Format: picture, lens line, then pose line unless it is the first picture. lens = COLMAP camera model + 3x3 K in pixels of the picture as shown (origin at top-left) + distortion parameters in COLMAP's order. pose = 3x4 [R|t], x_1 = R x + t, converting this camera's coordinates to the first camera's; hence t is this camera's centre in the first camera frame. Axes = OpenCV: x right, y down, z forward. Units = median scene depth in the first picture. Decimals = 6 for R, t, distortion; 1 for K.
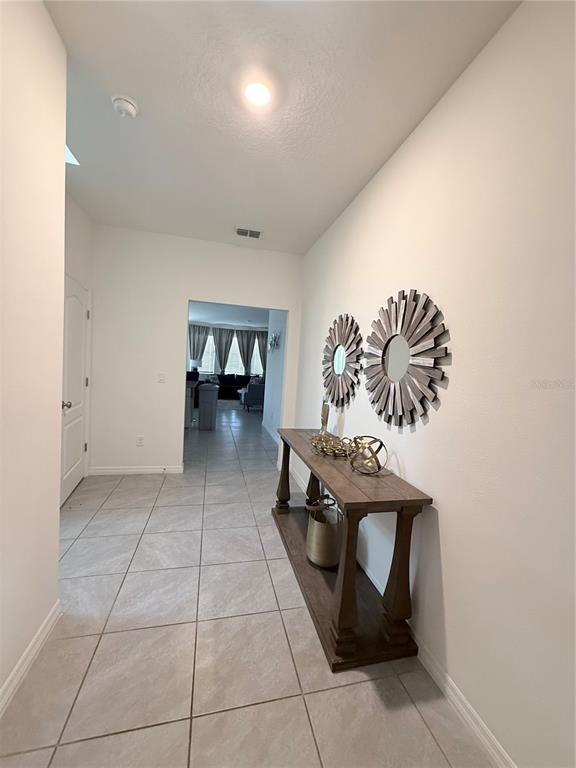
lens RADIAL K [[304.9, 0, 289.2], [0, 304.9, 383.0], [0, 0, 1]] dist [0.001450, -0.000075]
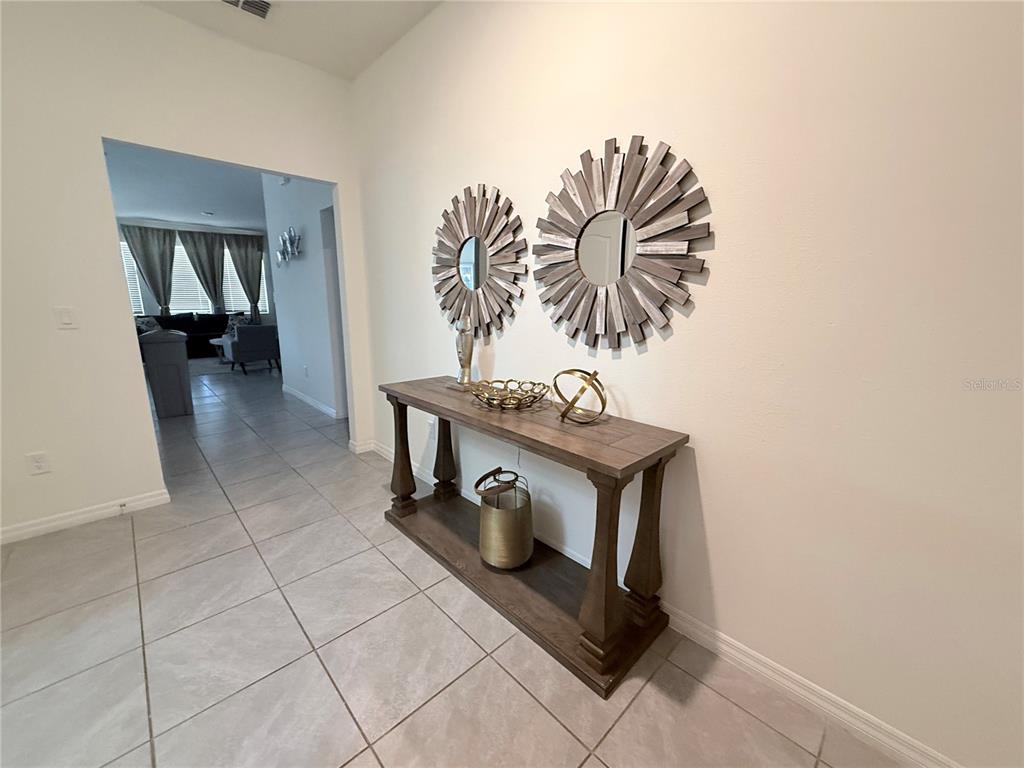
lens RADIAL K [[406.5, 0, 510.0], [0, 406.5, 383.0], [0, 0, 1]] dist [0.001450, -0.000075]
pose [[0.866697, -0.152512, 0.474948, -0.248657], [0.073655, 0.980805, 0.180543, 0.026372], [-0.493367, -0.121494, 0.861295, 0.247893]]
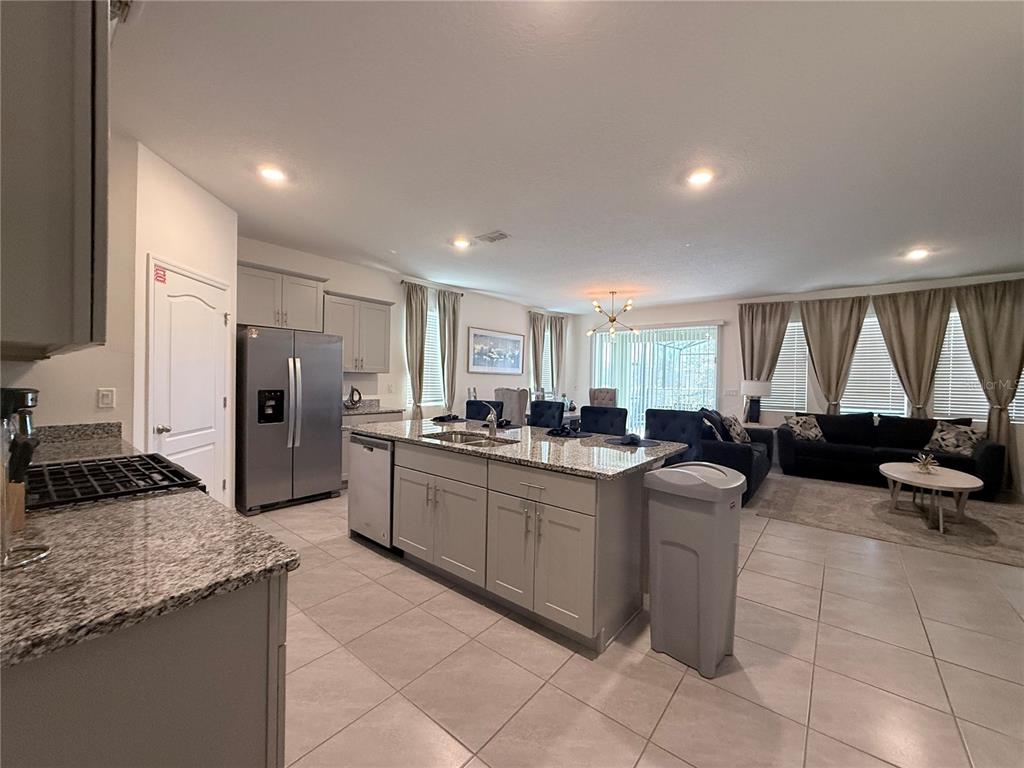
lens RADIAL K [[406.5, 0, 510.6], [0, 406.5, 382.9], [0, 0, 1]] dist [0.001450, -0.000075]
pose [[0.603386, -0.042643, -0.796309, -0.253638], [-0.027001, 0.996904, -0.073844, -0.094649], [0.796992, 0.066058, 0.600366, 1.794628]]
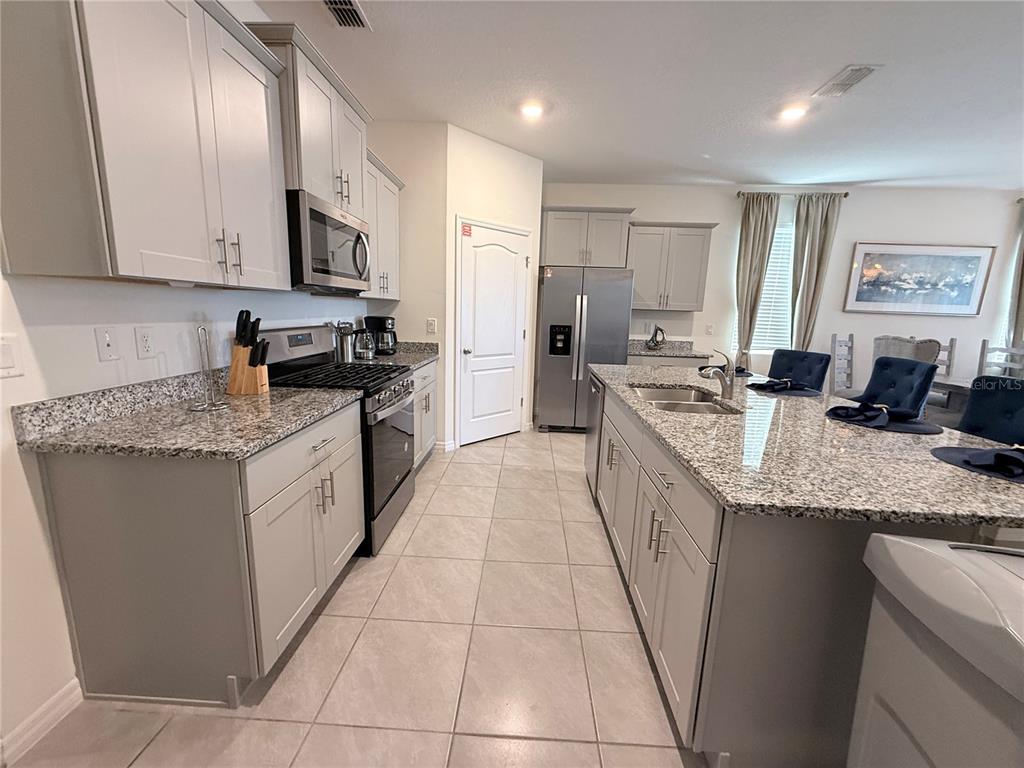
lens RADIAL K [[406.5, 0, 512.4], [0, 406.5, 382.1], [0, 0, 1]] dist [0.001450, -0.000075]
pose [[-0.276010, 0.097788, -0.956167, -0.431689], [-0.103678, 0.985977, 0.130764, -0.158928], [0.955547, 0.135226, -0.262001, 2.840915]]
